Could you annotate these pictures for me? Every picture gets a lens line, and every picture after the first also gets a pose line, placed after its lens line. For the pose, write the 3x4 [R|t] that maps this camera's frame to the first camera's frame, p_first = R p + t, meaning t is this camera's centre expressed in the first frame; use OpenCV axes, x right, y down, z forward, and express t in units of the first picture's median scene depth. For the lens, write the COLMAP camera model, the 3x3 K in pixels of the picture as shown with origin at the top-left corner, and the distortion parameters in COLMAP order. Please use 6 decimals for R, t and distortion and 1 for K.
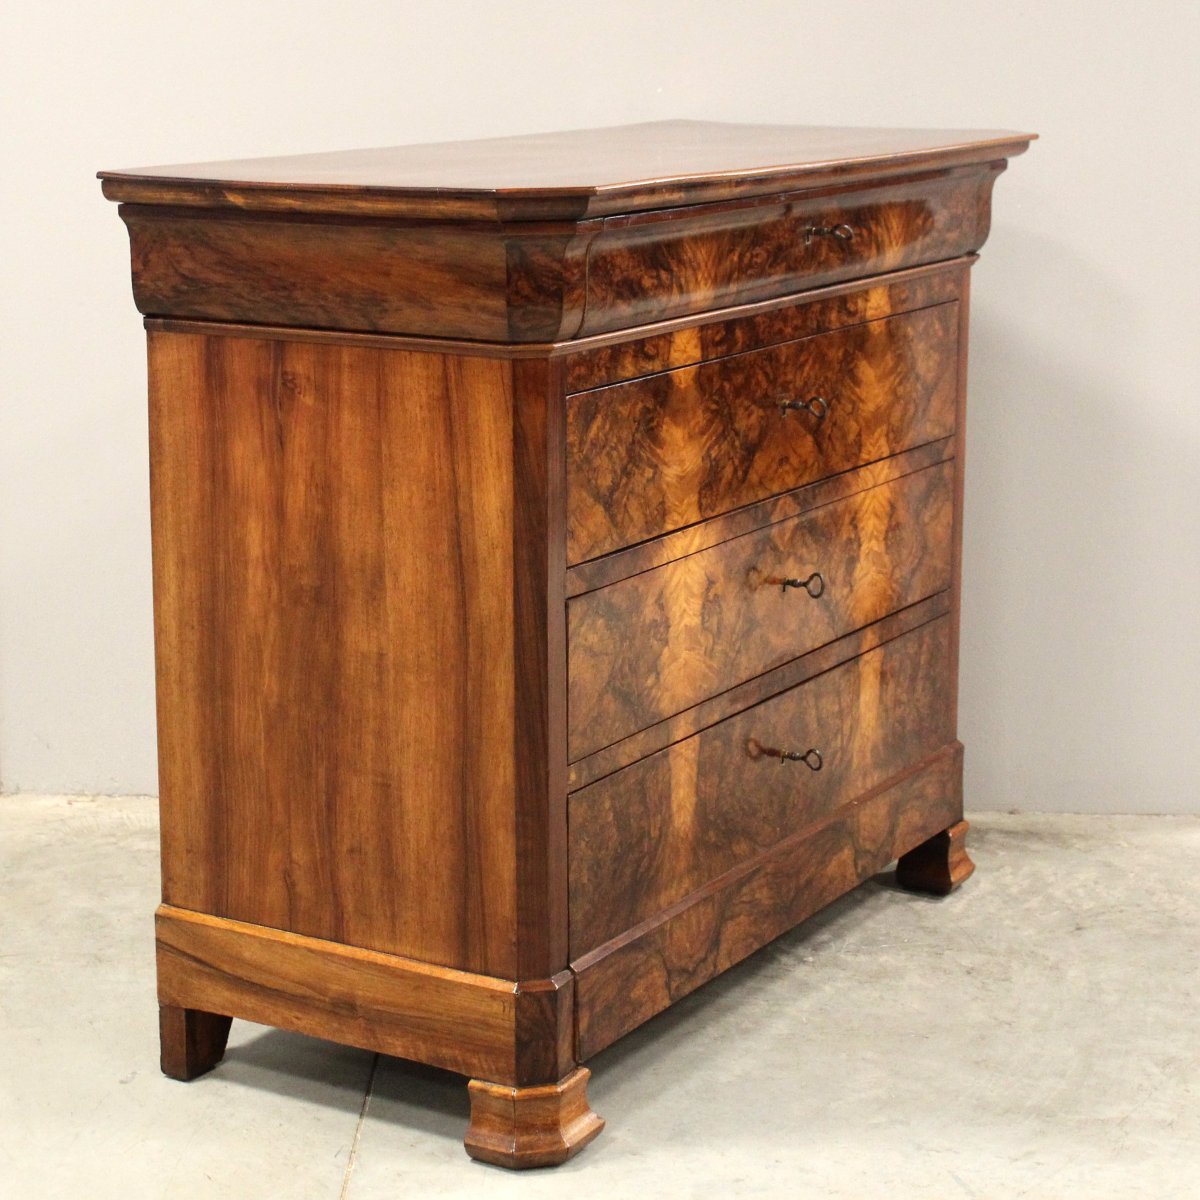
lens RADIAL K [[2720.4, 0, 598.8], [0, 2720.4, 598.8], [0, 0, 1]] dist [-0.001482, 0.000000]
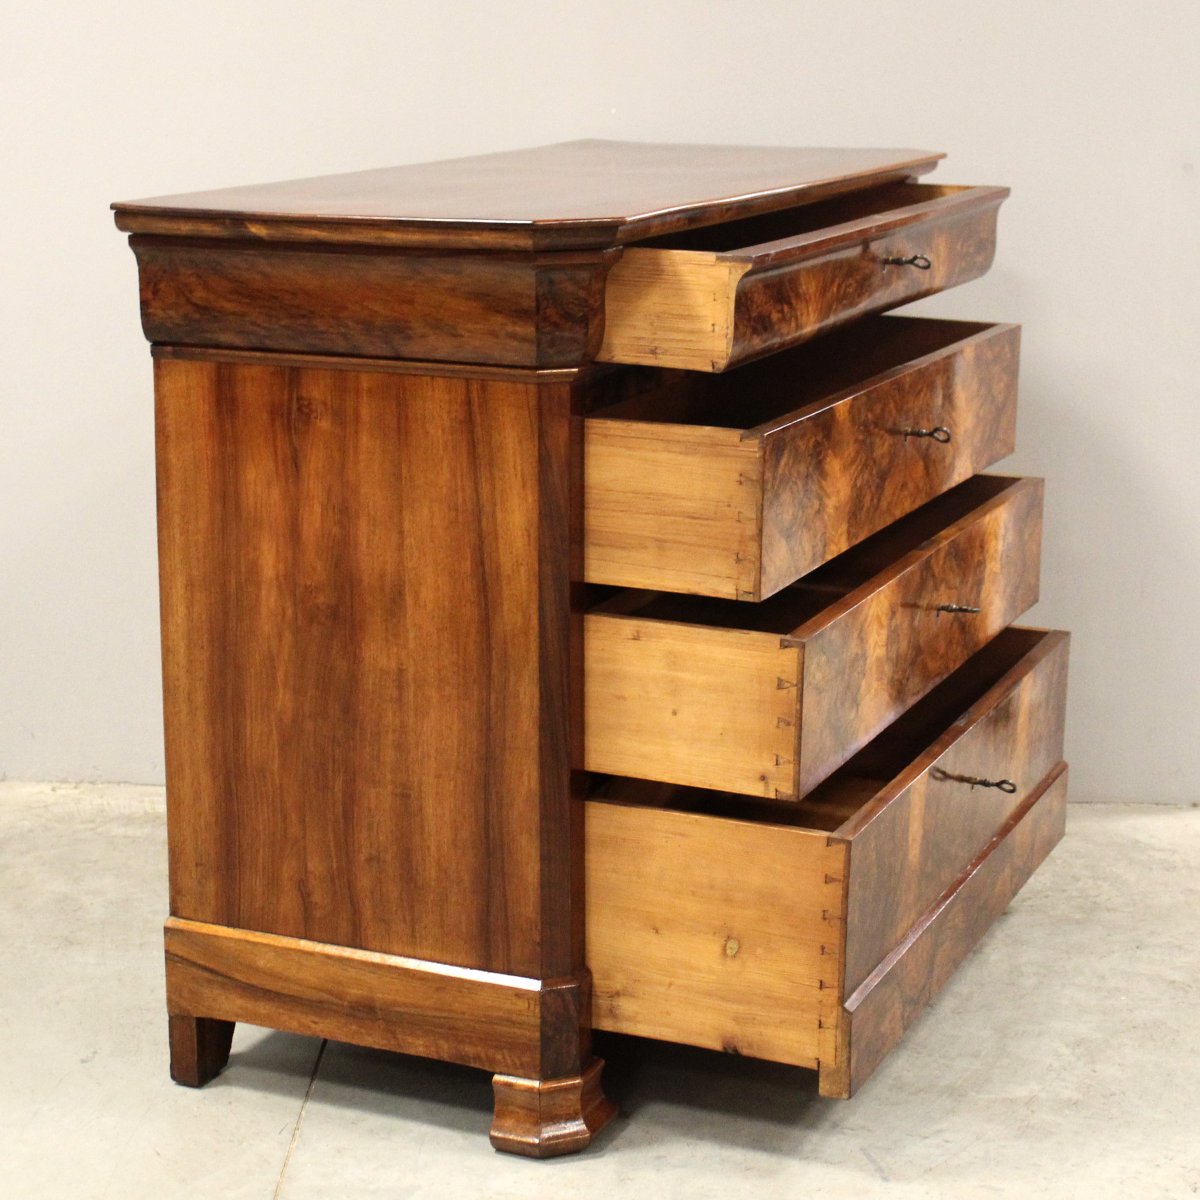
lens RADIAL K [[2485.6, 0, 600.9], [0, 2485.6, 602.3], [0, 0, 1]] dist [0.047021, 0.000000]
pose [[0.992225, -0.028504, 0.121147, -0.118457], [0.026789, 0.999517, 0.015760, -0.017931], [-0.121537, -0.012392, 0.992509, 0.053712]]
